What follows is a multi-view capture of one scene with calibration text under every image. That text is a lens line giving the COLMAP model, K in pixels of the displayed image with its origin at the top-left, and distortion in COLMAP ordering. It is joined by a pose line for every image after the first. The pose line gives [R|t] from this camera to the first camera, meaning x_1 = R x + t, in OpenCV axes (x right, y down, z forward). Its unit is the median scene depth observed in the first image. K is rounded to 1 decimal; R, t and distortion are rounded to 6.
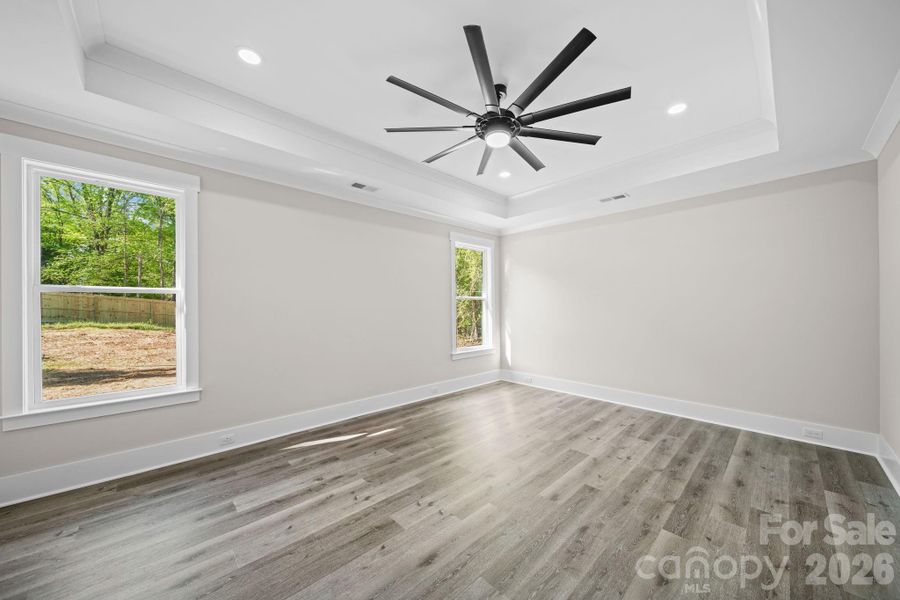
lens RADIAL K [[296.3, 0, 430.1], [0, 296.3, 306.6], [0, 0, 1]] dist [-0.000743, -0.000142]
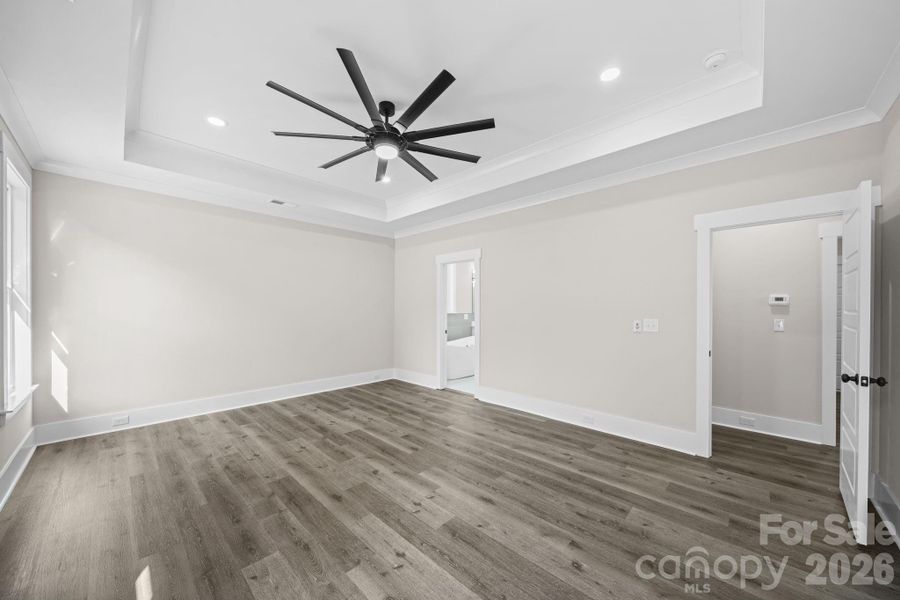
lens RADIAL K [[320.6, 0, 447.8], [0, 320.6, 306.9], [0, 0, 1]] dist [-0.000845, -0.000366]
pose [[-0.035710, 0.006897, 0.999338, -0.773104], [-0.005673, 0.999959, -0.007104, 0.007345], [-0.999346, -0.005923, -0.035669, 0.670490]]
